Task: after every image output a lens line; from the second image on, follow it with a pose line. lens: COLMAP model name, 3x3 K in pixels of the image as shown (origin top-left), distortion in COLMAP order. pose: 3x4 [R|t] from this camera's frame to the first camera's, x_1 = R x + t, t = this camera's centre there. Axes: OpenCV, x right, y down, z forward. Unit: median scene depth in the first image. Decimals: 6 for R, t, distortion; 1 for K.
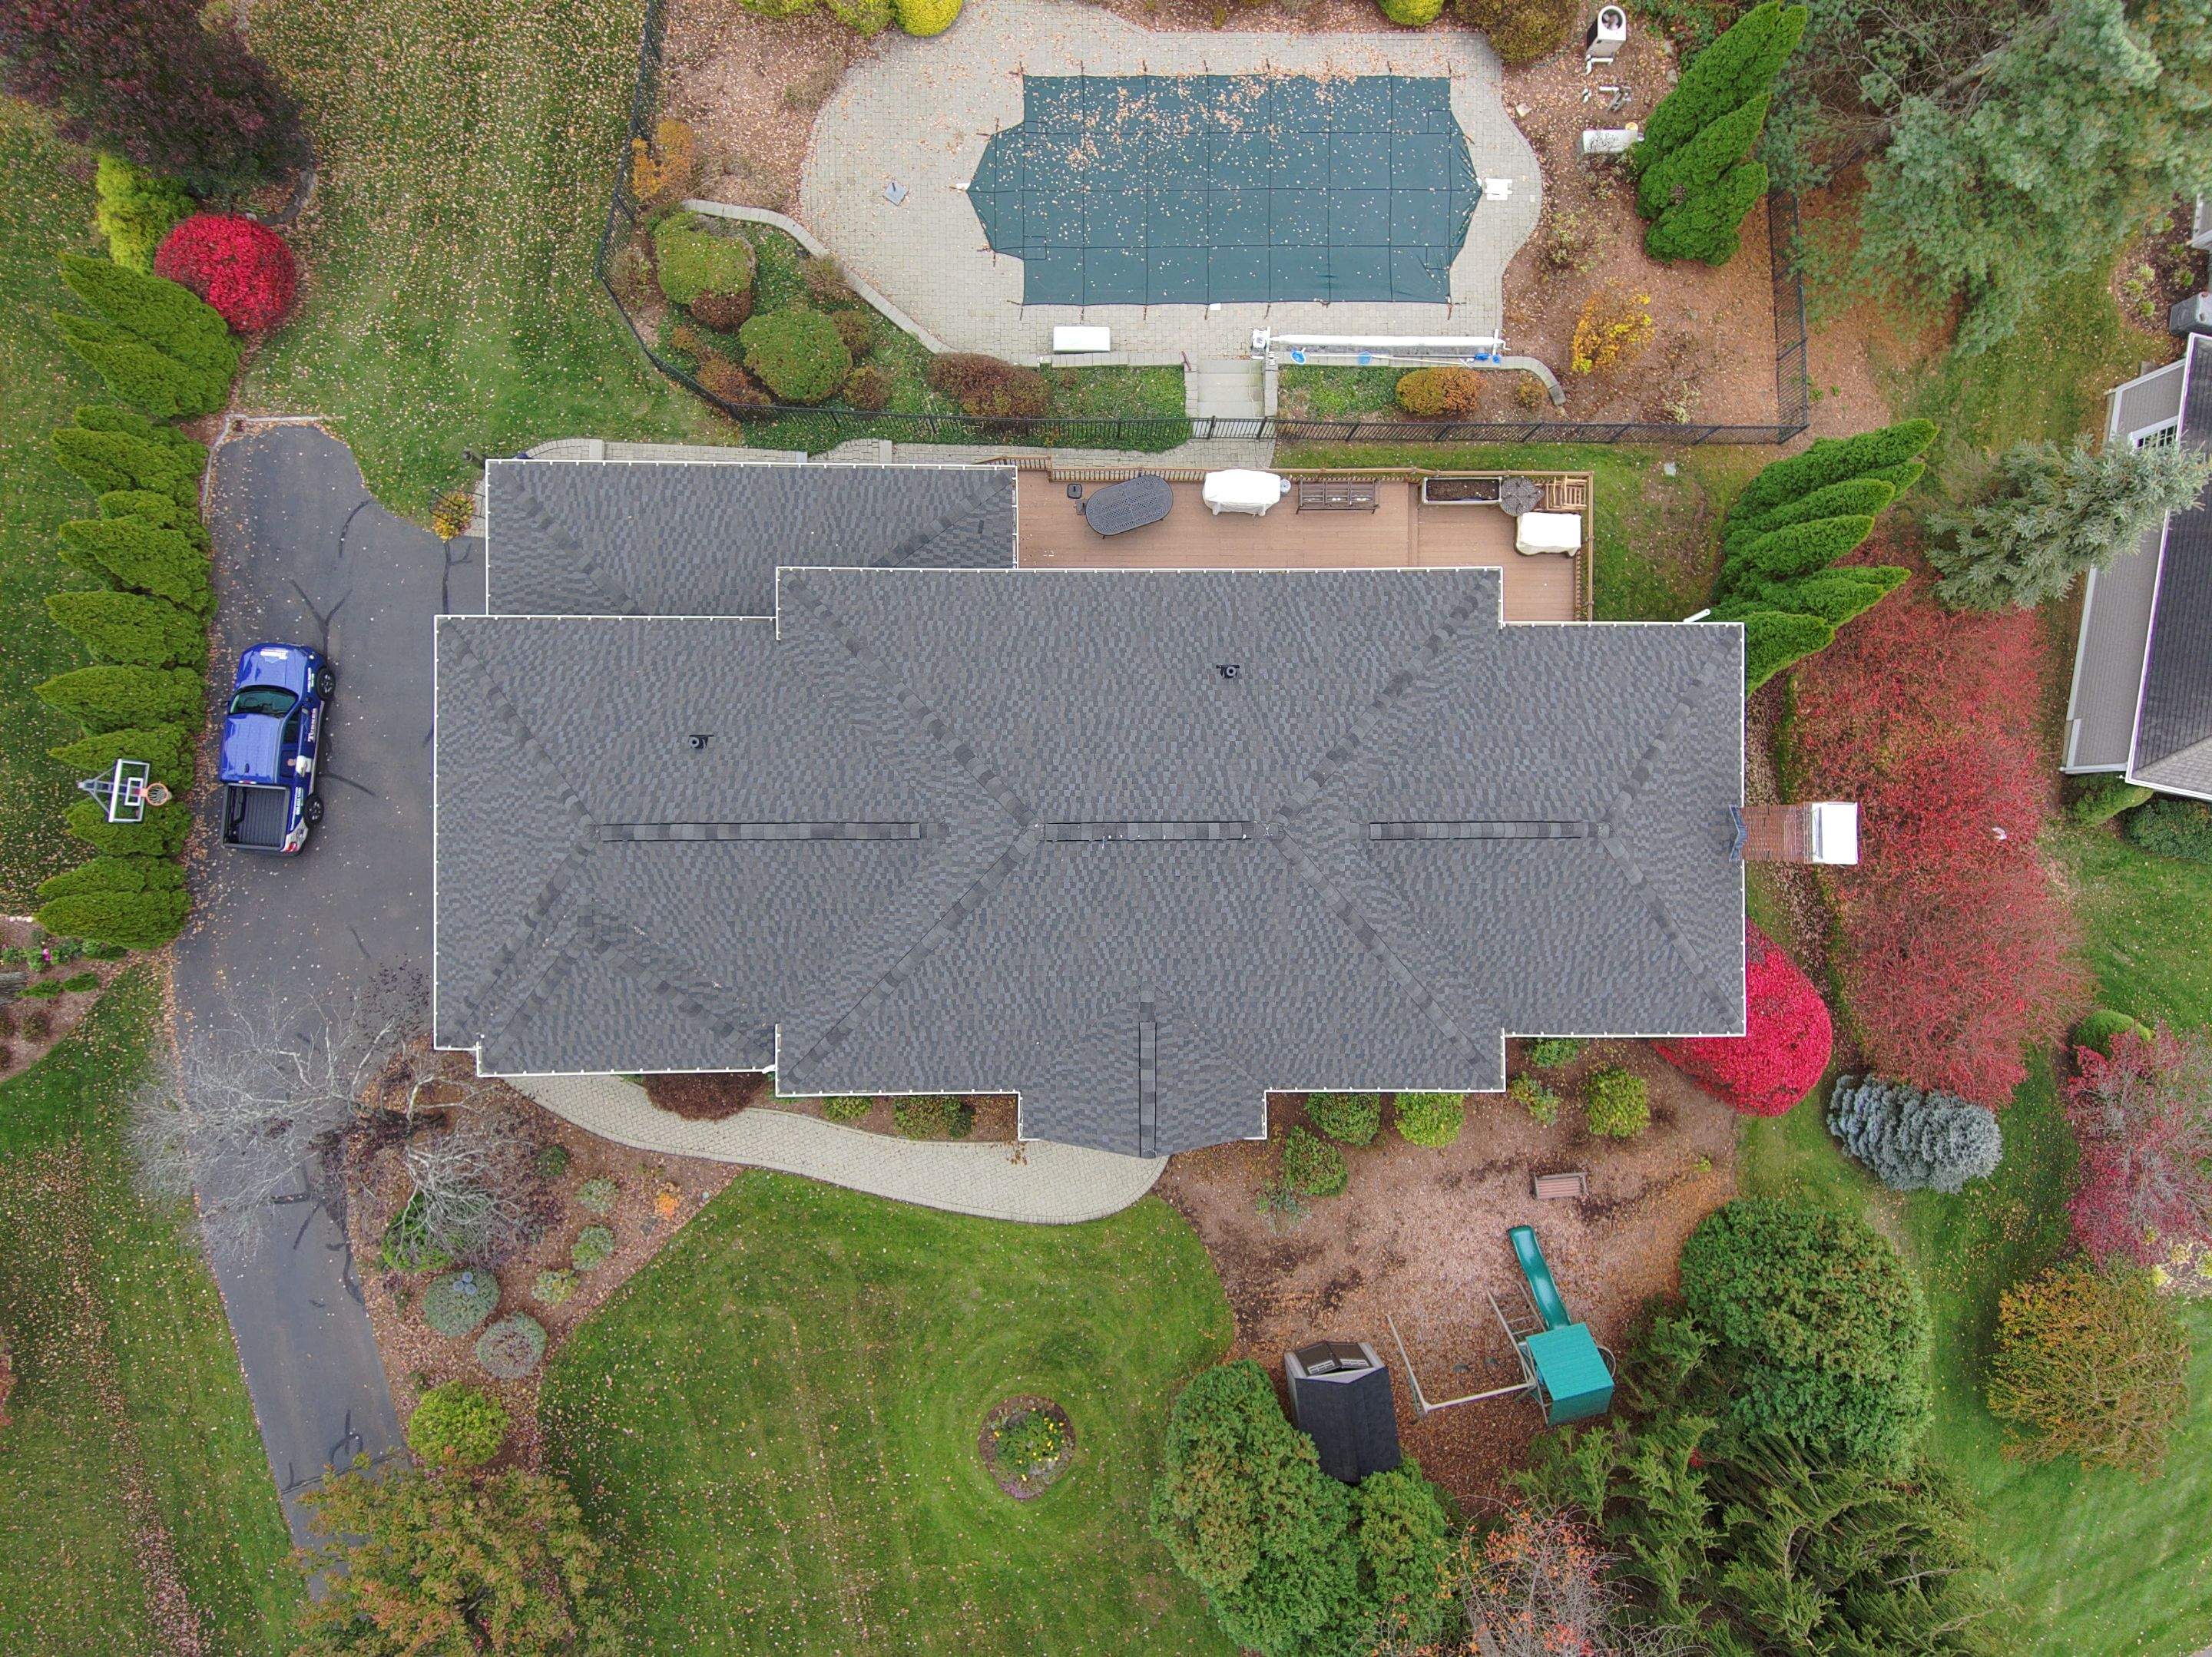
lens RADIAL K [[1309.2, 0, 1106.0], [0, 1309.2, 828.5], [0, 0, 1]] dist [0.106070, -0.147457]
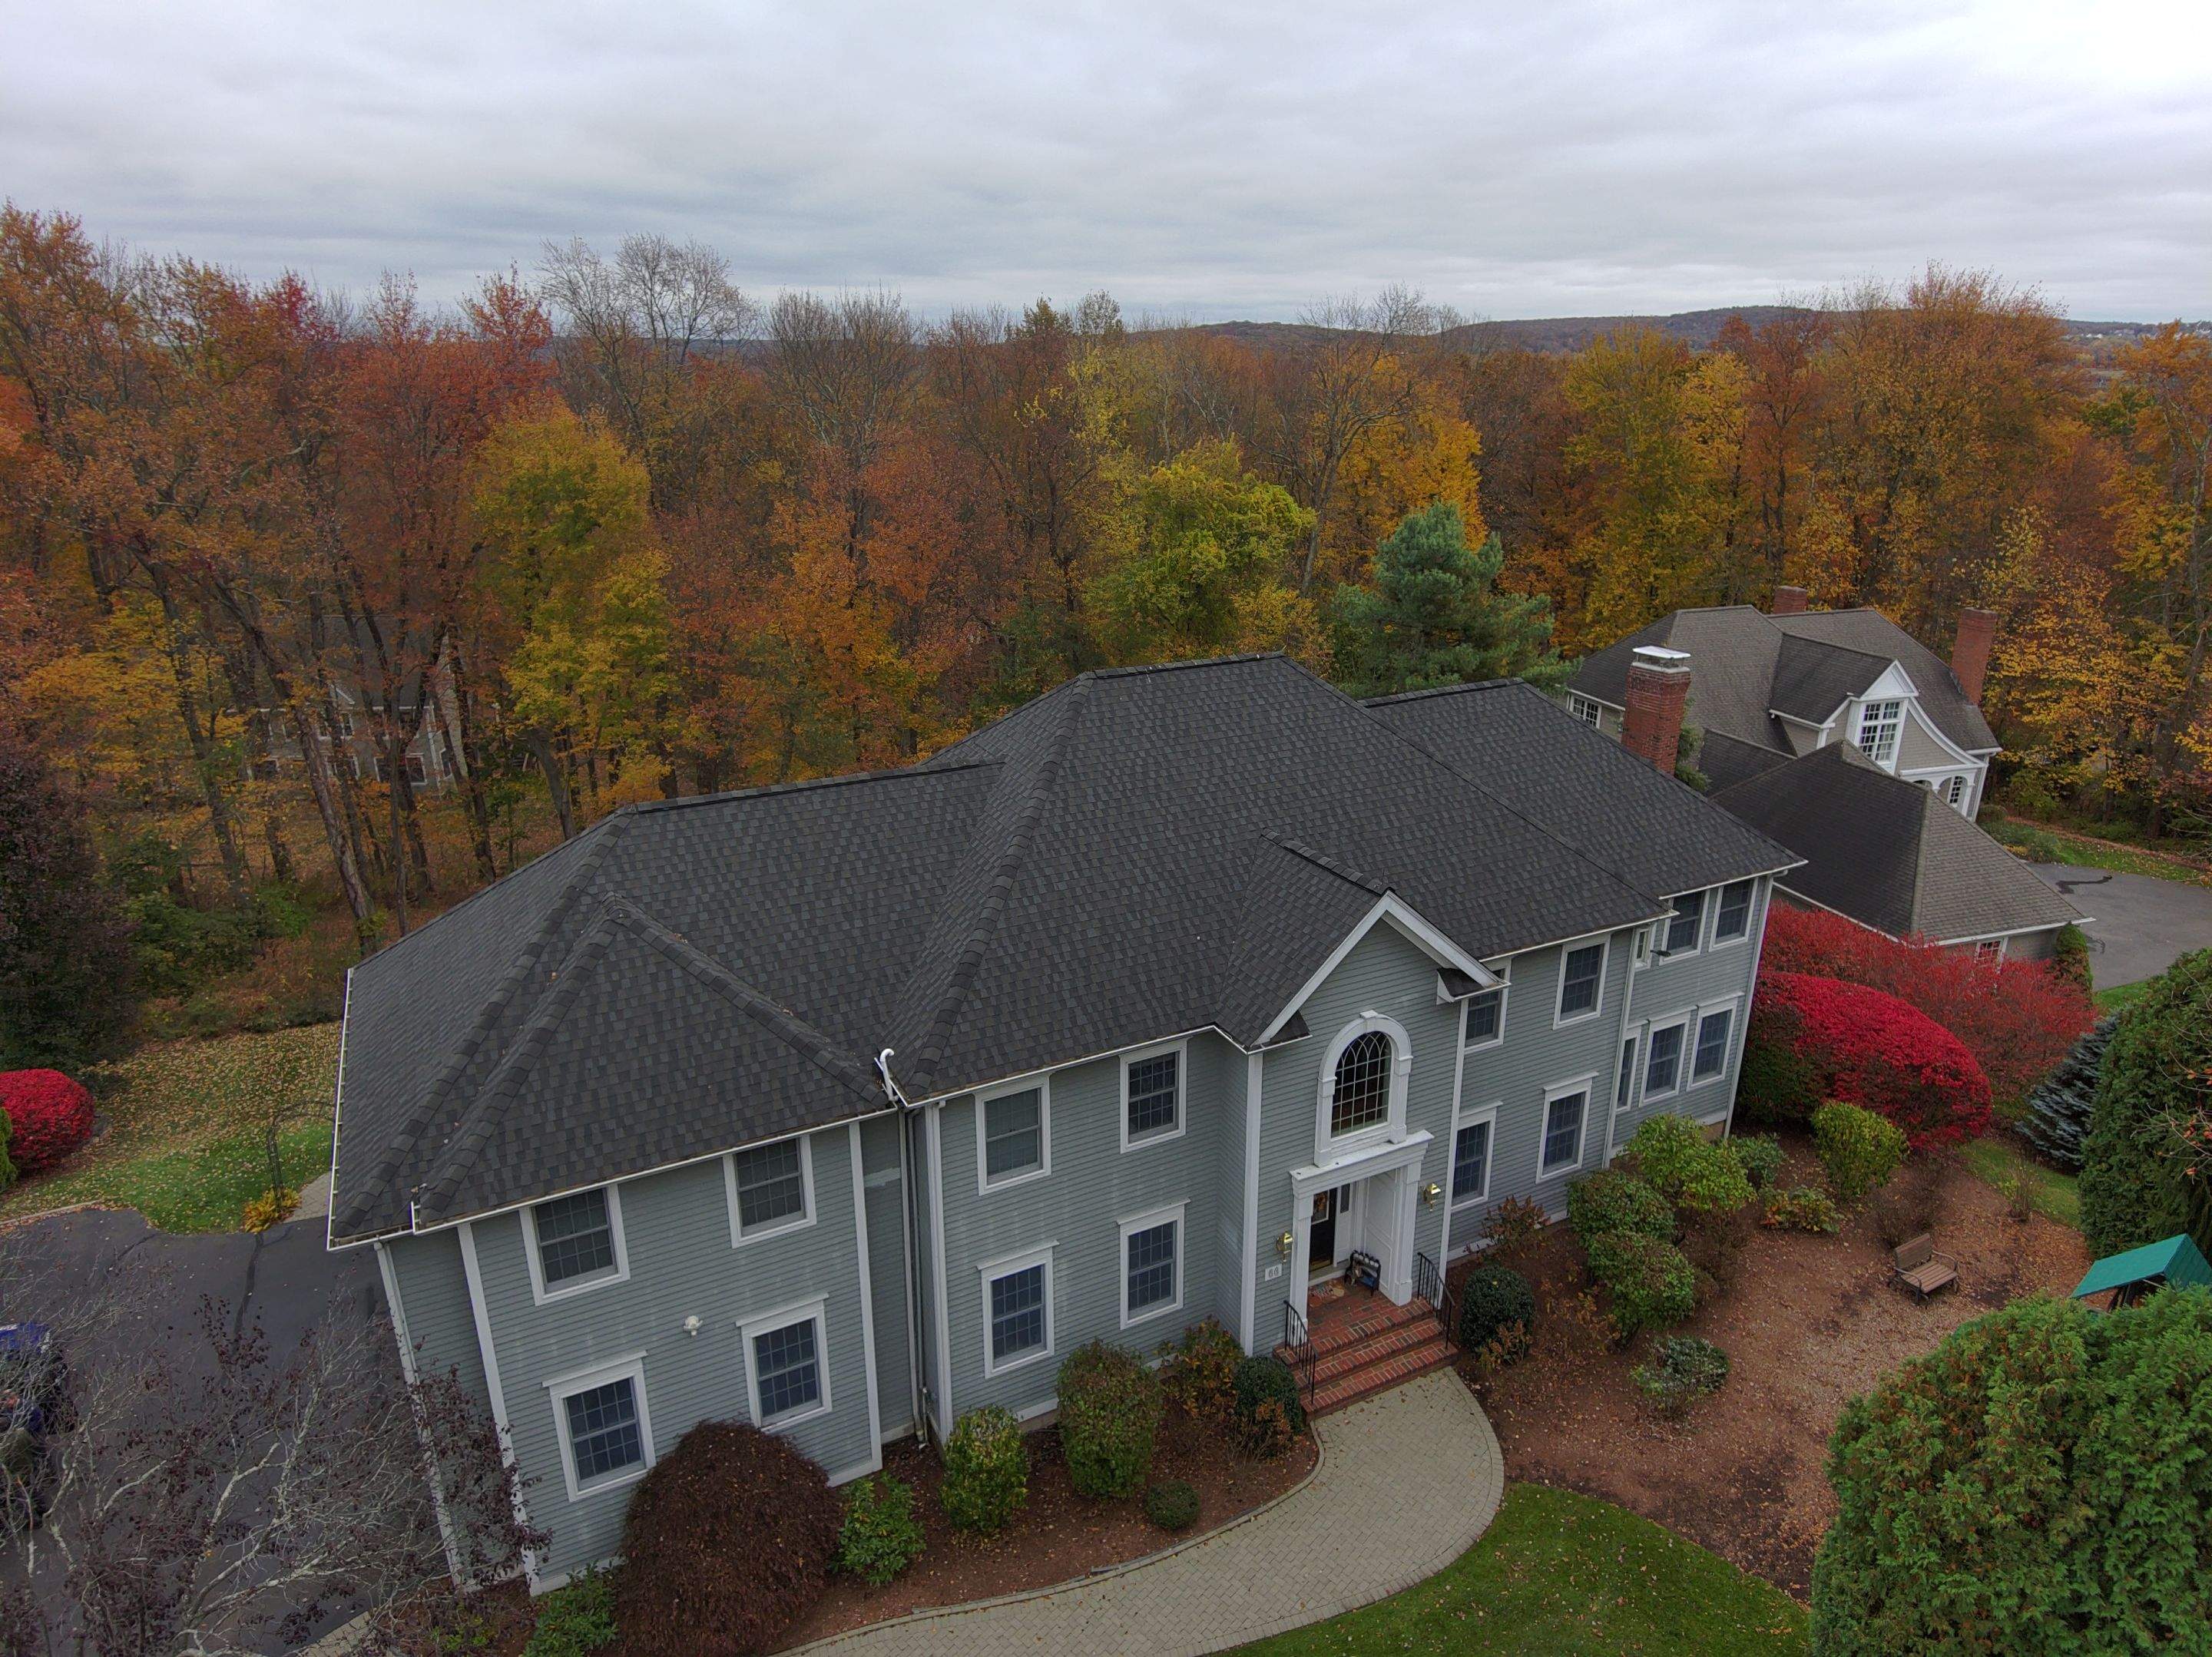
lens RADIAL K [[1309.2, 0, 1106.0], [0, 1309.2, 828.5], [0, 0, 1]] dist [0.106070, -0.147457]
pose [[0.892818, -0.173410, 0.415698, -0.439999], [0.449647, 0.289191, -0.845095, 0.825001], [0.026332, 0.941434, 0.336168, 0.682862]]
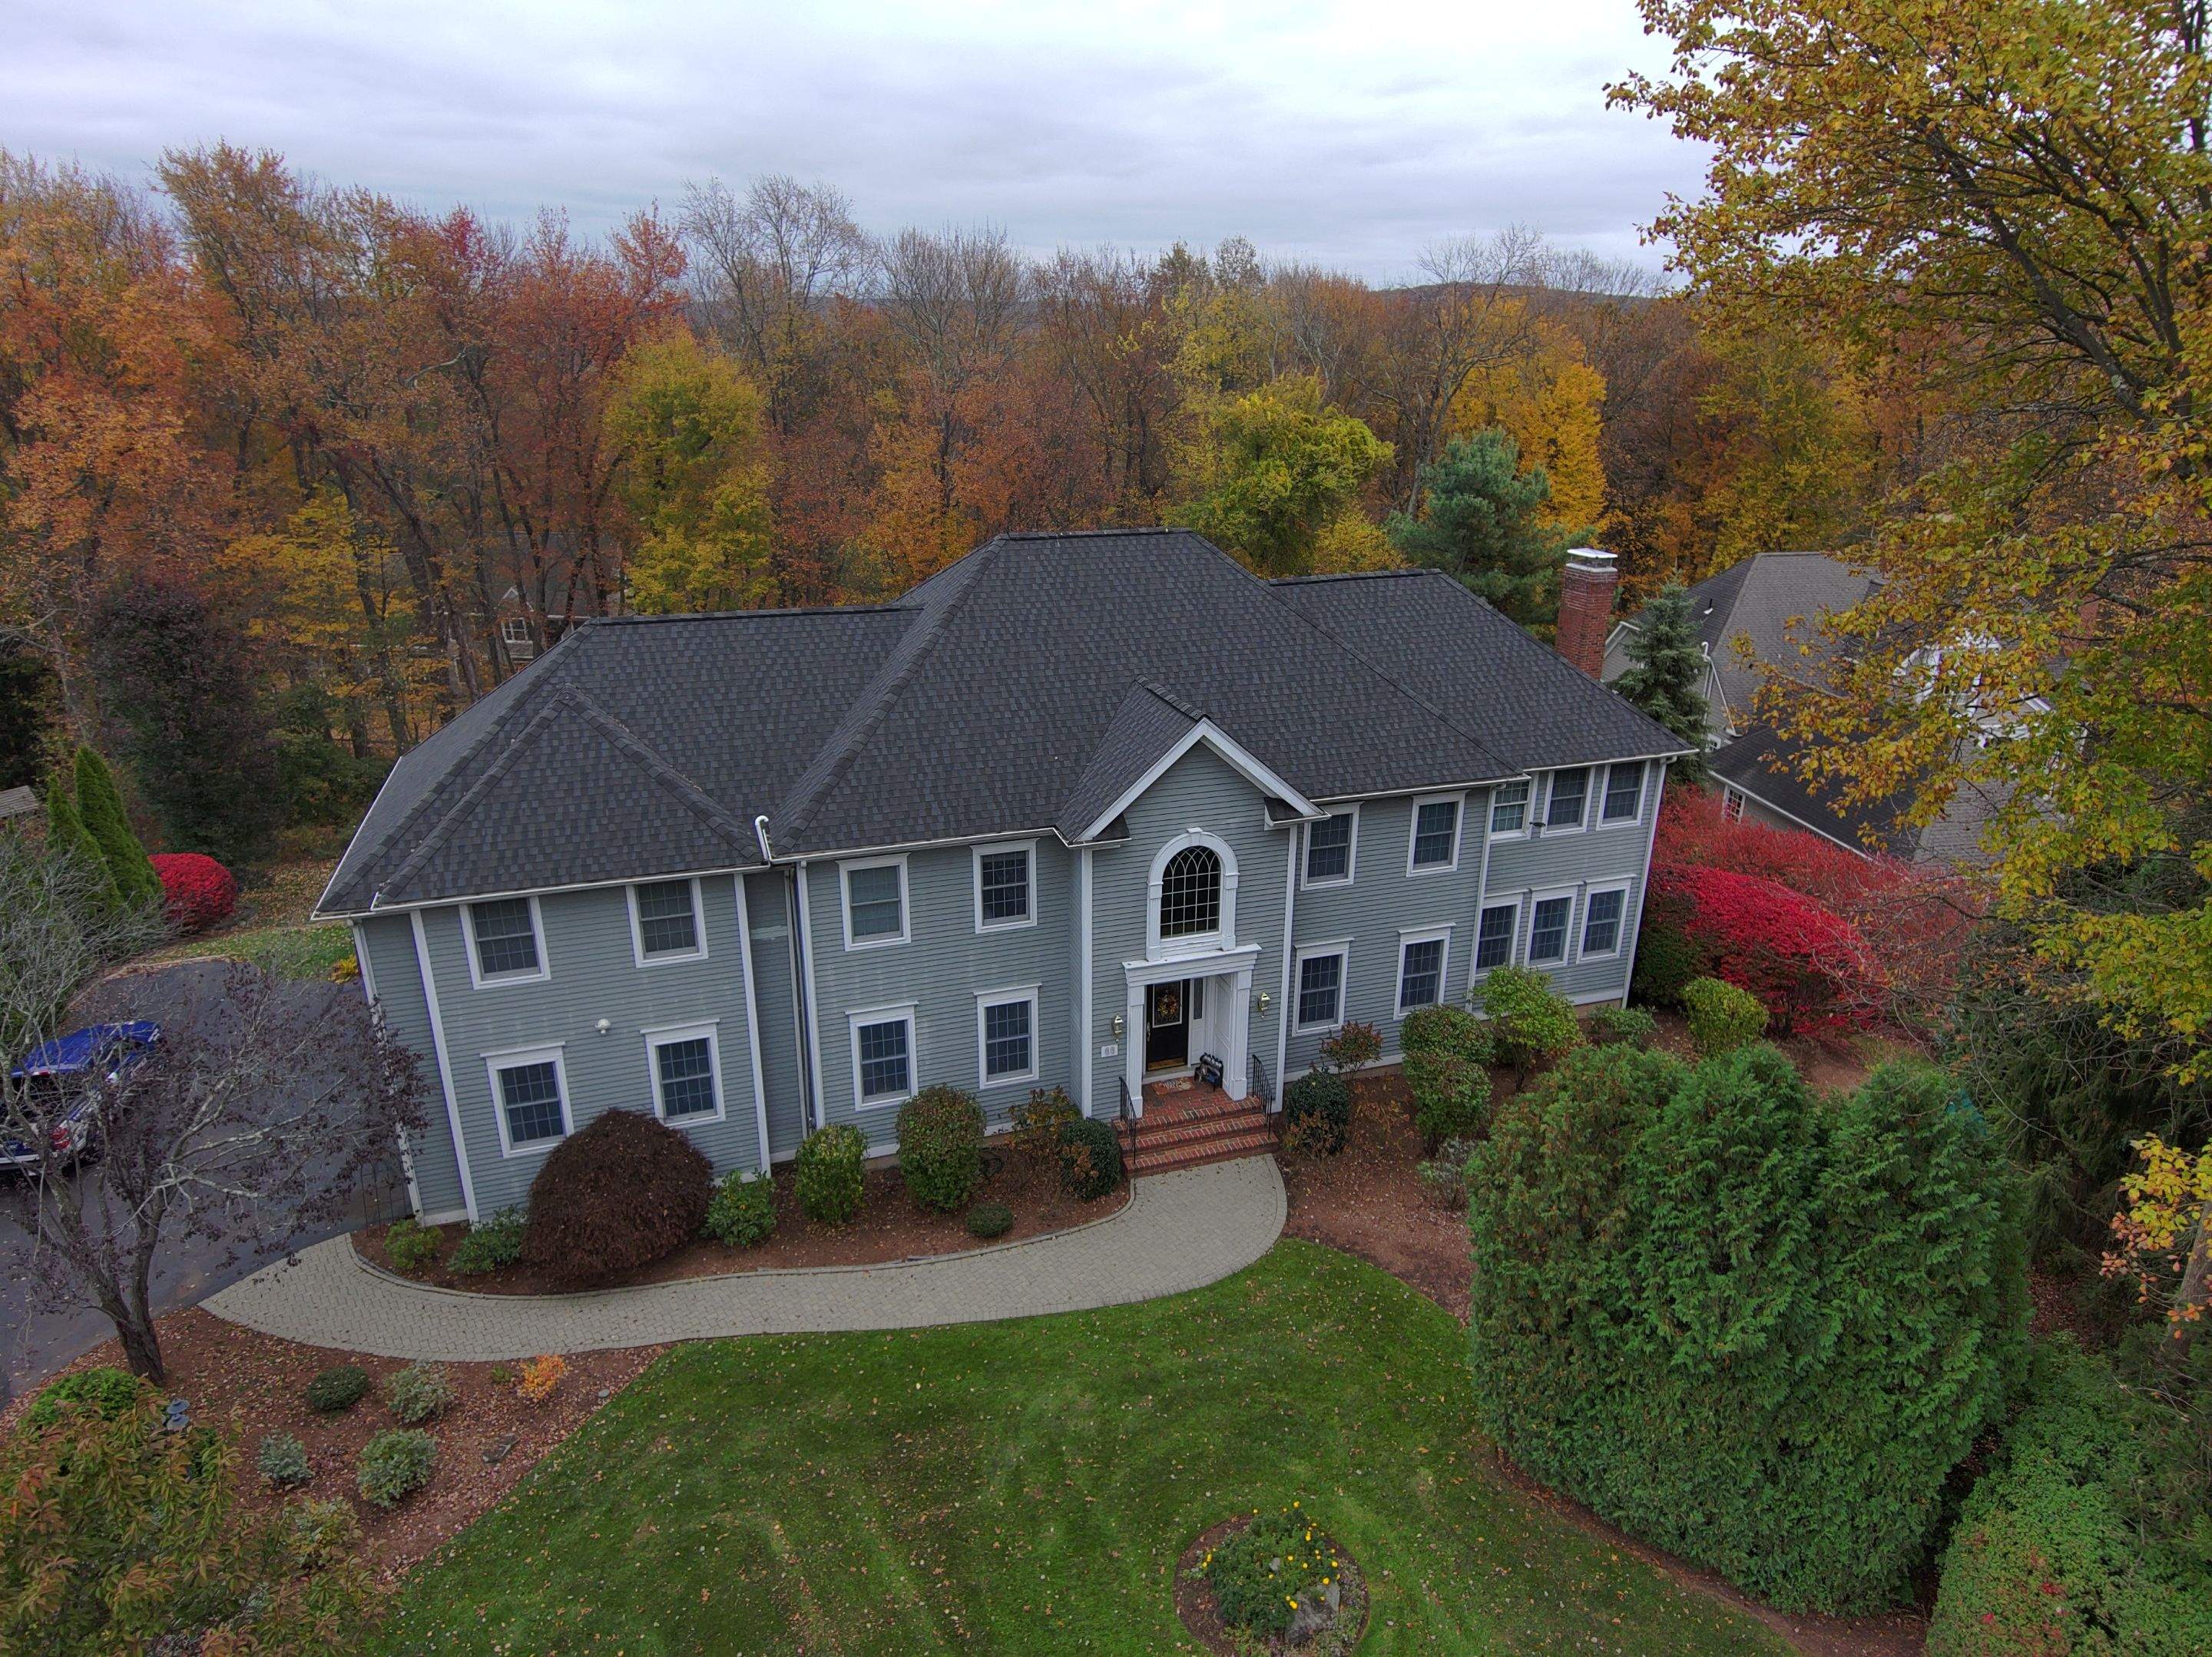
lens RADIAL K [[1309.2, 0, 1106.0], [0, 1309.2, 828.5], [0, 0, 1]] dist [0.106070, -0.147457]
pose [[0.950506, -0.126238, 0.283904, -0.299147], [0.310197, 0.333307, -0.890328, 1.056179], [0.017766, 0.934329, 0.355969, 0.735498]]
